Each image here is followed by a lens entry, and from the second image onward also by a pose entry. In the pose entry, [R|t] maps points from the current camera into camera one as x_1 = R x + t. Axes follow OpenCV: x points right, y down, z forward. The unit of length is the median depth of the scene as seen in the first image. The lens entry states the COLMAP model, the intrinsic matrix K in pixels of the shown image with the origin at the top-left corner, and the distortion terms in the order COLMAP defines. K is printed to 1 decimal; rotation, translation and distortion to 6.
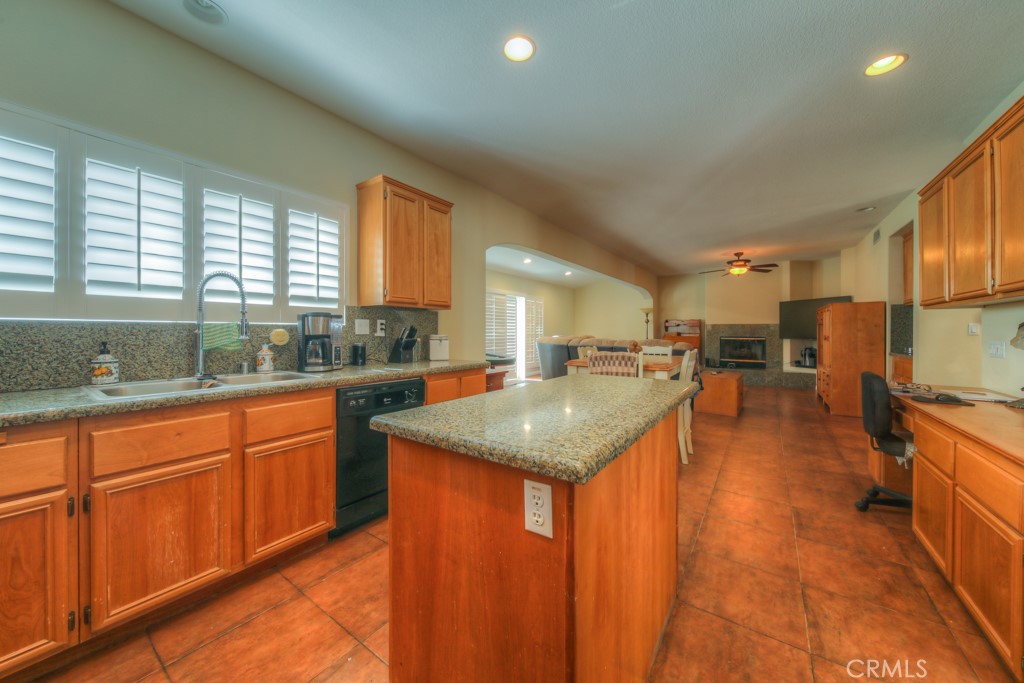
lens RADIAL K [[363.6, 0, 512.0], [0, 363.6, 330.1], [0, 0, 1]] dist [-0.002135, -0.000654]
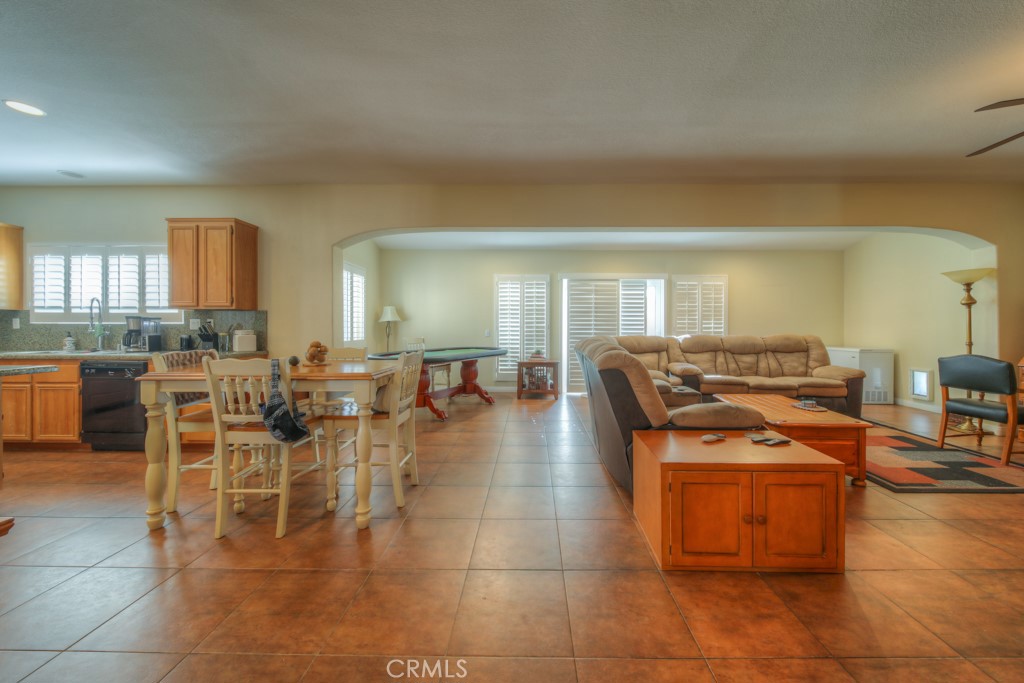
lens RADIAL K [[363.6, 0, 526.6], [0, 363.6, 327.8], [0, 0, 1]] dist [-0.002135, -0.000654]
pose [[0.563961, -0.003393, -0.825794, 0.539558], [0.004014, 0.999991, -0.001367, 0.004074], [0.825791, -0.002544, 0.563970, 0.454419]]
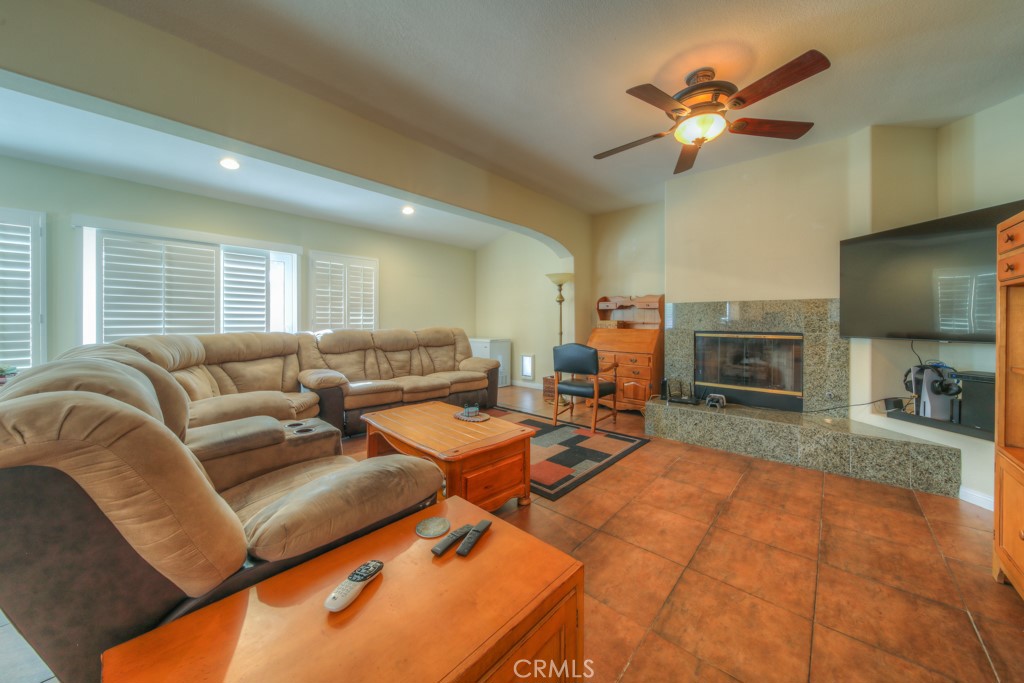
lens RADIAL K [[363.6, 0, 514.1], [0, 363.6, 323.5], [0, 0, 1]] dist [-0.002135, -0.000654]
pose [[0.994485, -0.002580, -0.104844, 0.456857], [0.003674, 0.999941, 0.010240, 0.004457], [0.104811, -0.010569, 0.994436, 0.612729]]
